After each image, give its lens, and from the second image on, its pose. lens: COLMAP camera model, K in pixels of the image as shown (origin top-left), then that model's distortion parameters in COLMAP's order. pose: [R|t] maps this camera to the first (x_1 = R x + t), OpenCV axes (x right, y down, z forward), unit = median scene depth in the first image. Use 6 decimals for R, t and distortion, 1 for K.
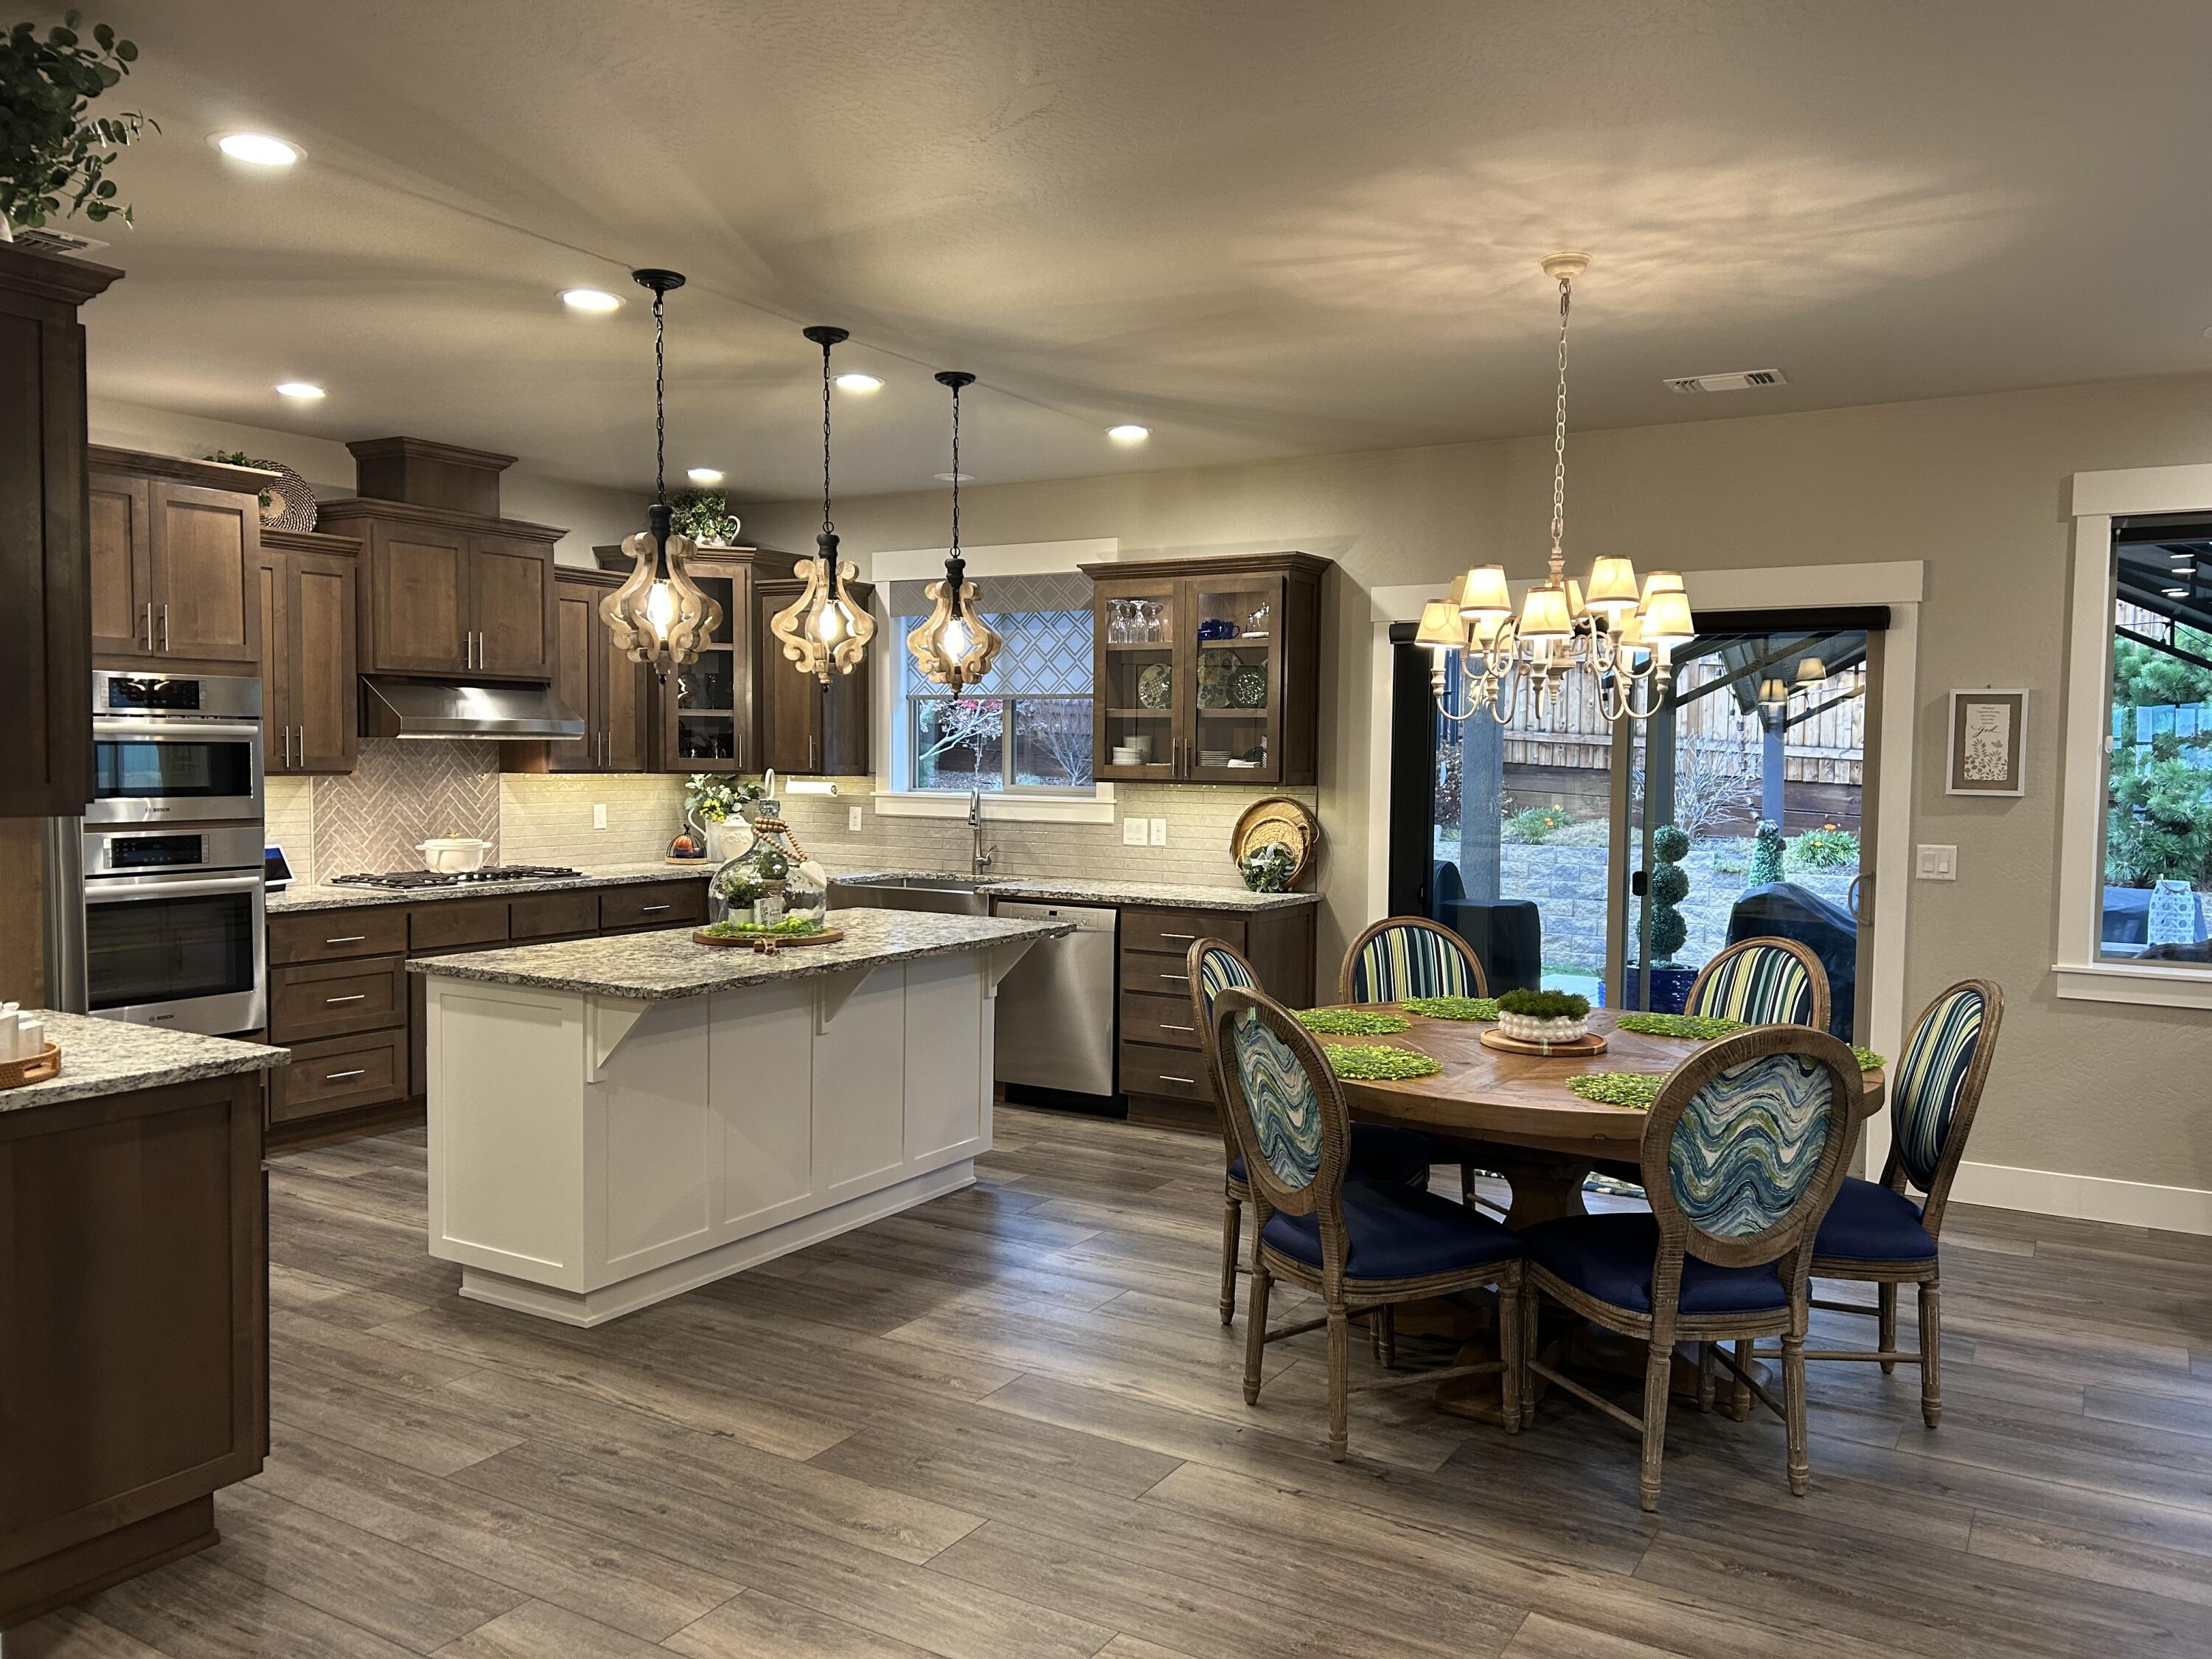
lens RADIAL K [[1662.6, 0, 1108.8], [0, 1662.6, 843.8], [0, 0, 1]] dist [0.076677, -0.094451]
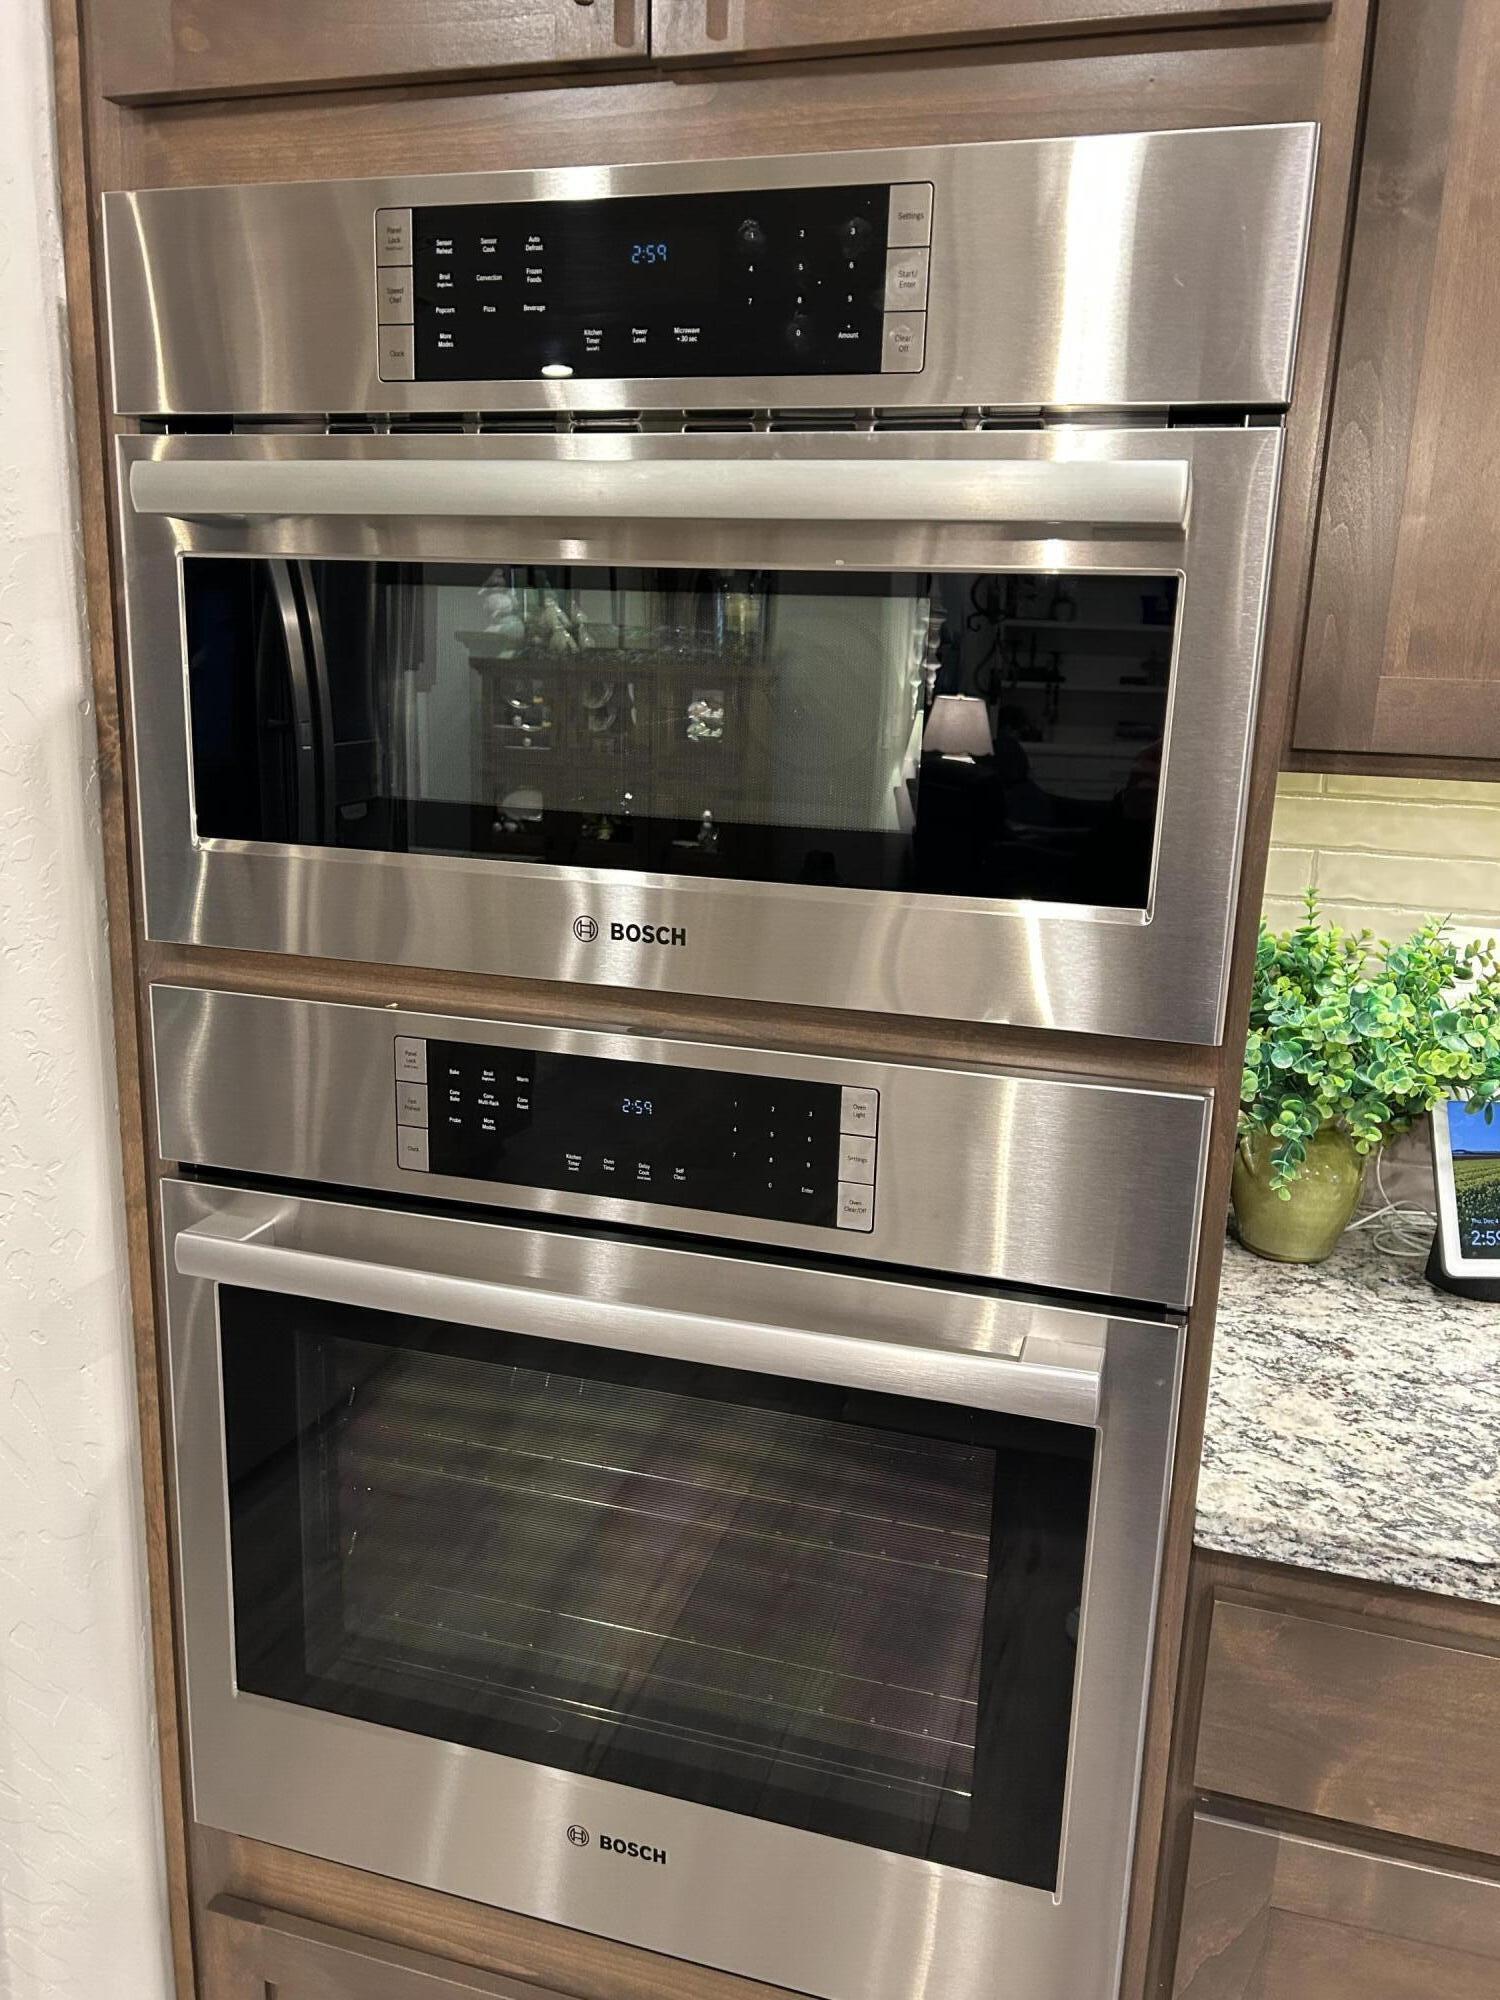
lens RADIAL K [[1503.2, 0, 736.6], [0, 1503.2, 1002.9], [0, 0, 1]] dist [0.076677, -0.094451]
pose [[0.249997, 0.218948, -0.943167, -0.380571], [-0.081206, 0.975407, 0.204908, -0.047375], [0.964835, 0.025364, 0.261628, 0.934099]]
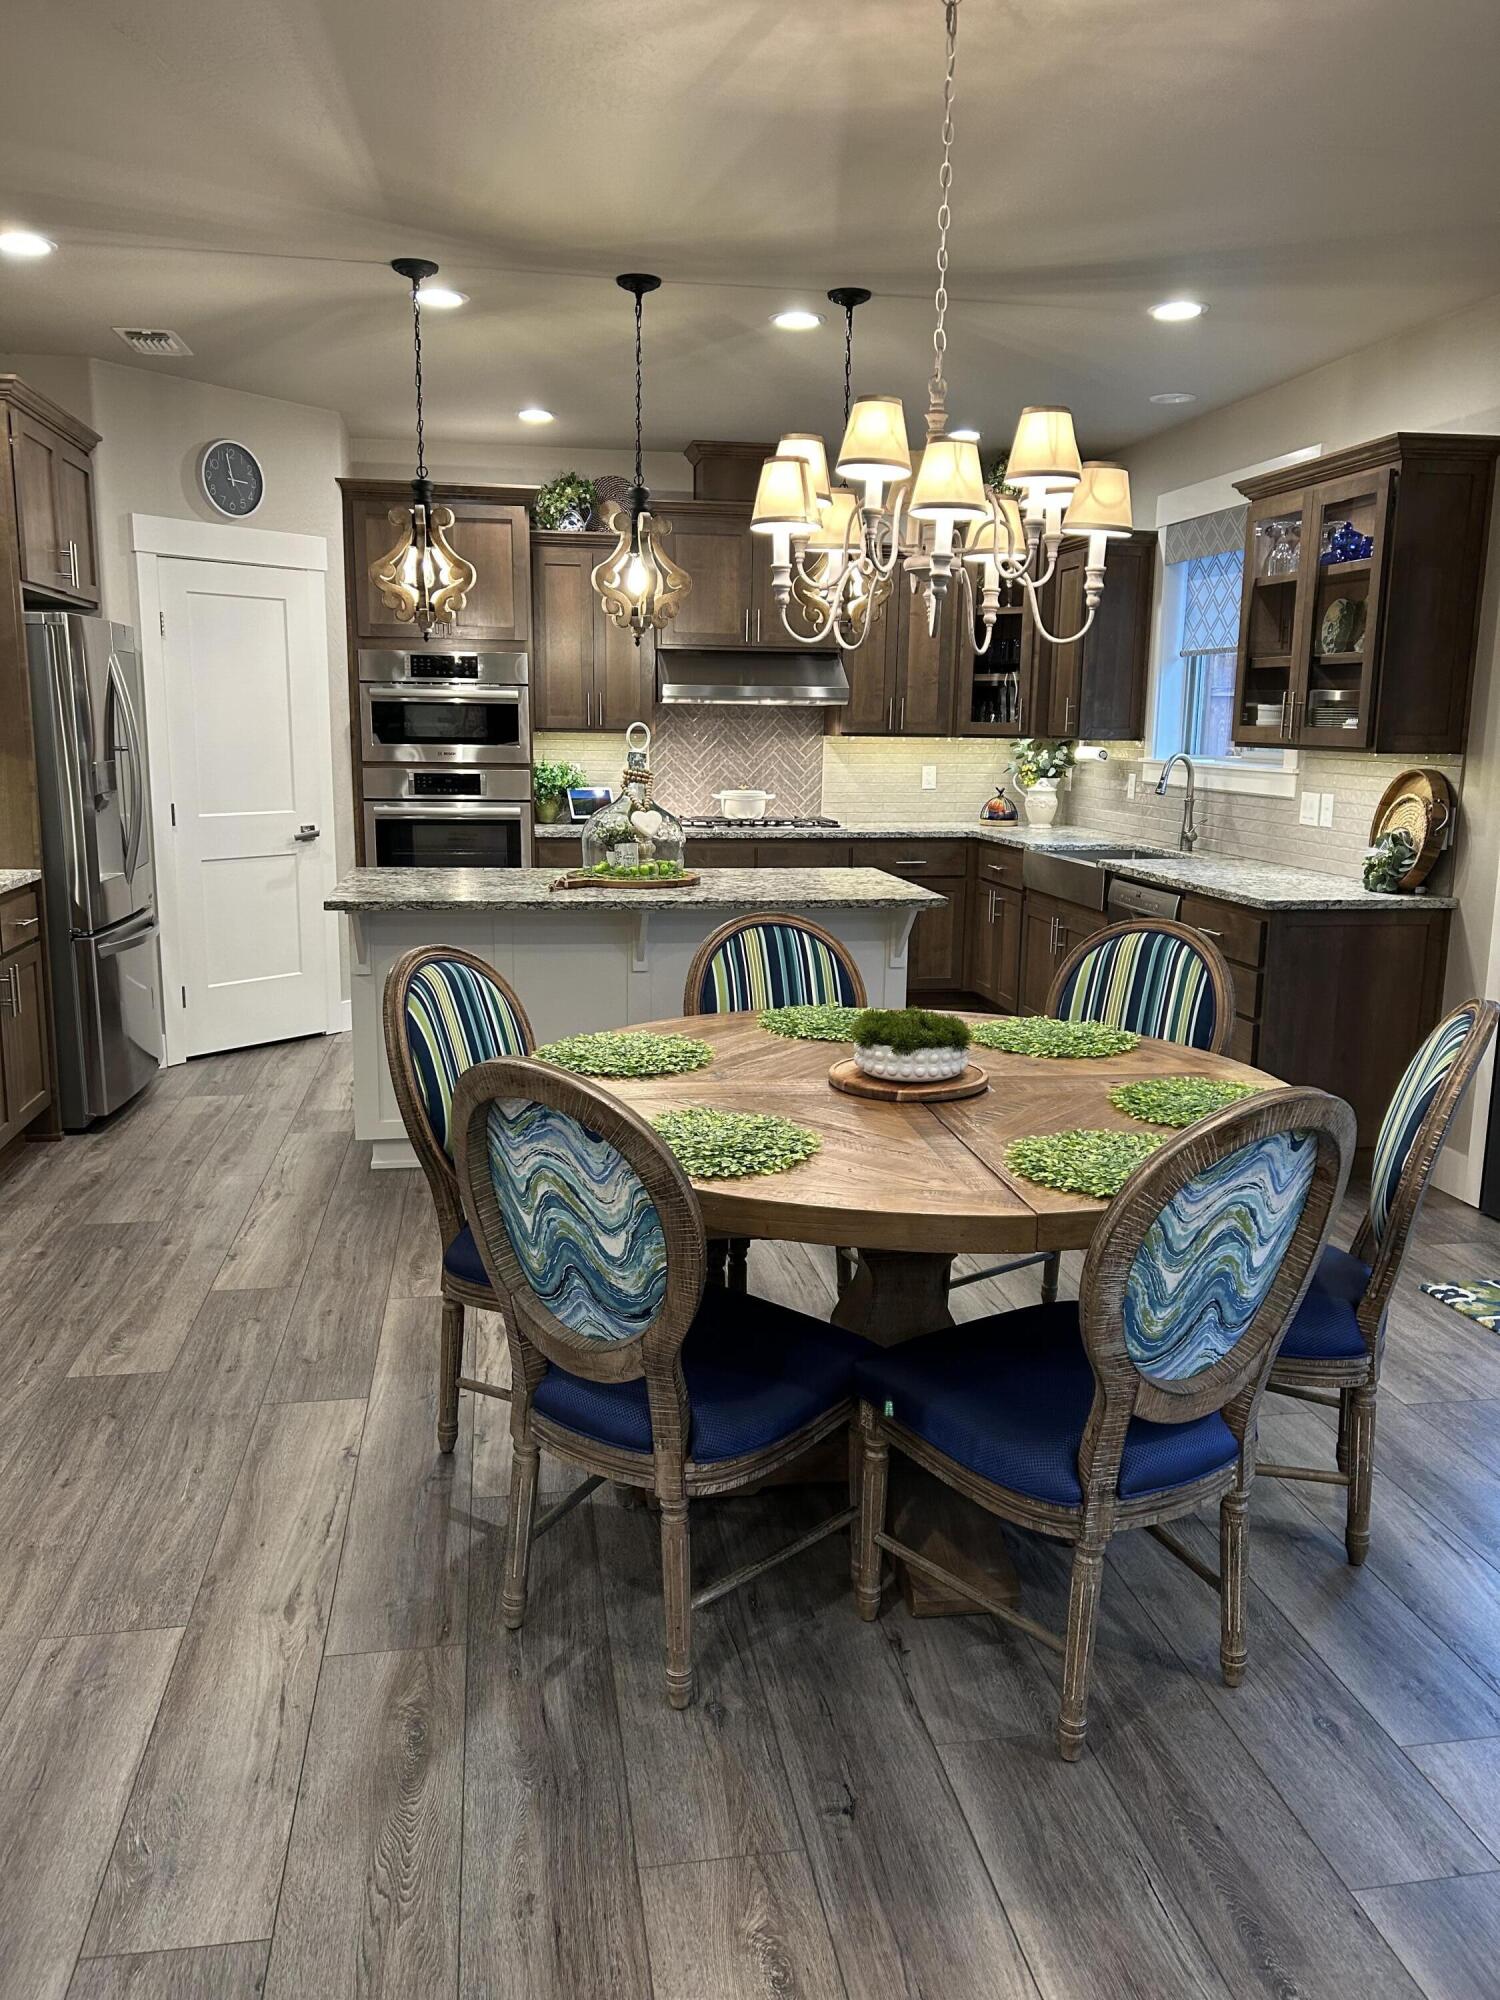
lens RADIAL K [[1503.2, 0, 736.6], [0, 1503.2, 1002.9], [0, 0, 1]] dist [0.076677, -0.094451]
pose [[0.653601, 0.140094, -0.743760, 0.511811], [-0.049138, 0.988501, 0.143011, -0.007120], [0.755242, -0.056925, 0.652969, 0.352829]]
